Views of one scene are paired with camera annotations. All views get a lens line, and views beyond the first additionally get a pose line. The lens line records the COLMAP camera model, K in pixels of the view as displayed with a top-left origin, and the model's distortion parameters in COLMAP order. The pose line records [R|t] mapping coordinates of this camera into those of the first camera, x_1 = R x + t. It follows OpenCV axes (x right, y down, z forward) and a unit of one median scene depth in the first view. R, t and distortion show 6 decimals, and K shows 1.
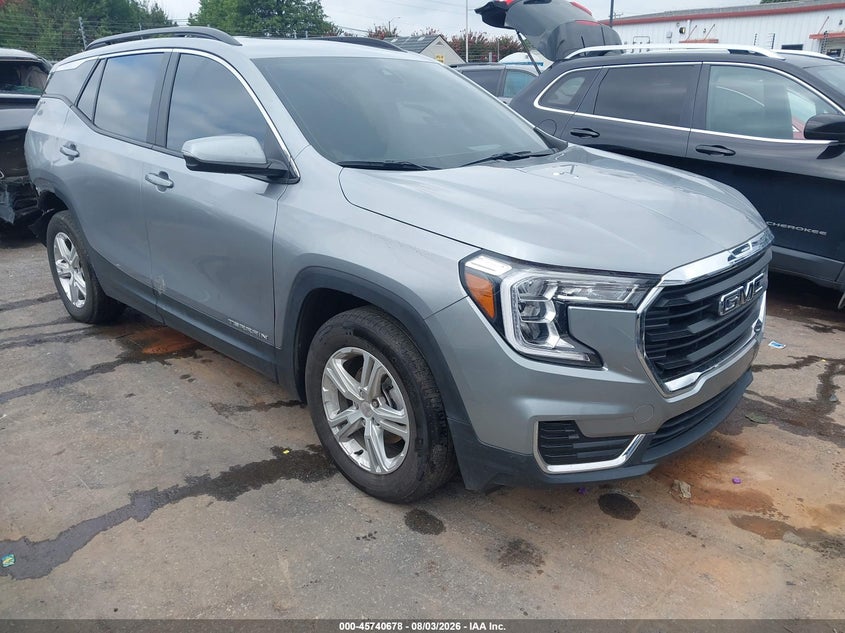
lens RADIAL K [[659.7, 0, 425.5], [0, 659.7, 322.7], [0, 0, 1]] dist [0.050676, -0.014293]
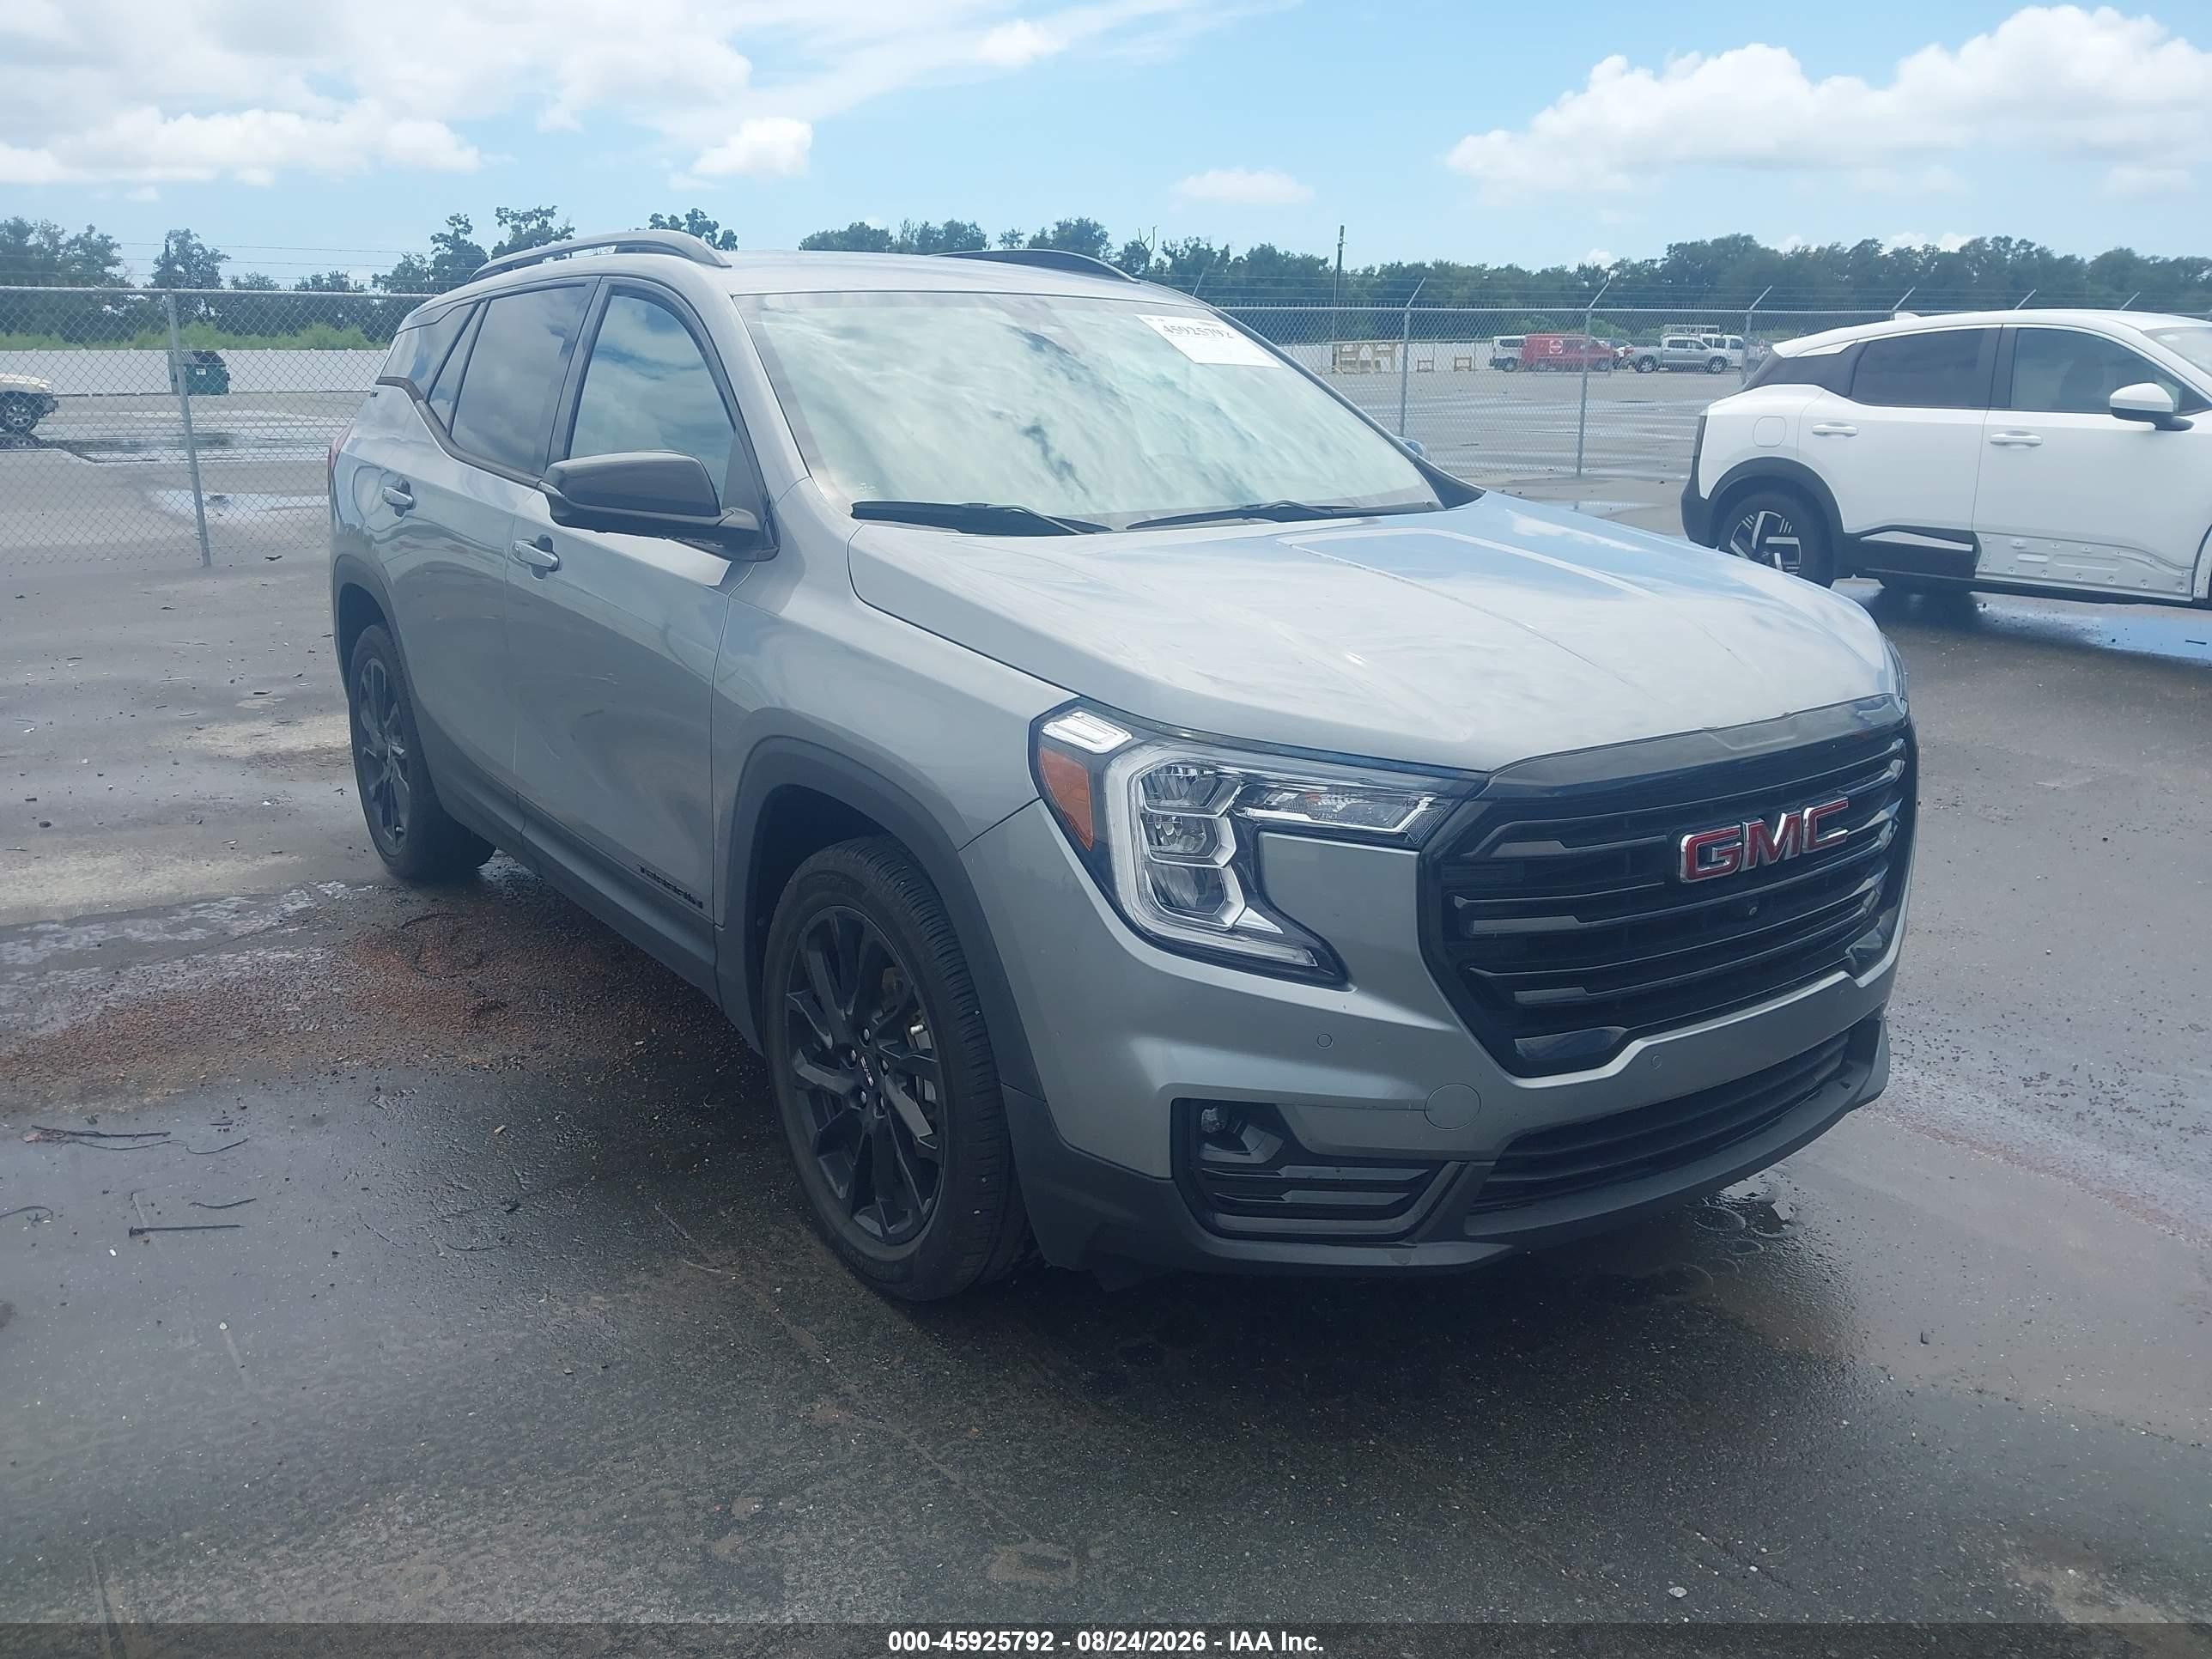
lens RADIAL K [[1726.9, 0, 1095.6], [0, 1726.9, 845.3], [0, 0, 1]] dist [0.050676, -0.014293]
pose [[0.983132, 0.048738, -0.176284, 0.301331], [-0.062263, 0.995458, -0.072019, 0.069647], [0.171974, 0.081780, 0.981701, -0.119651]]
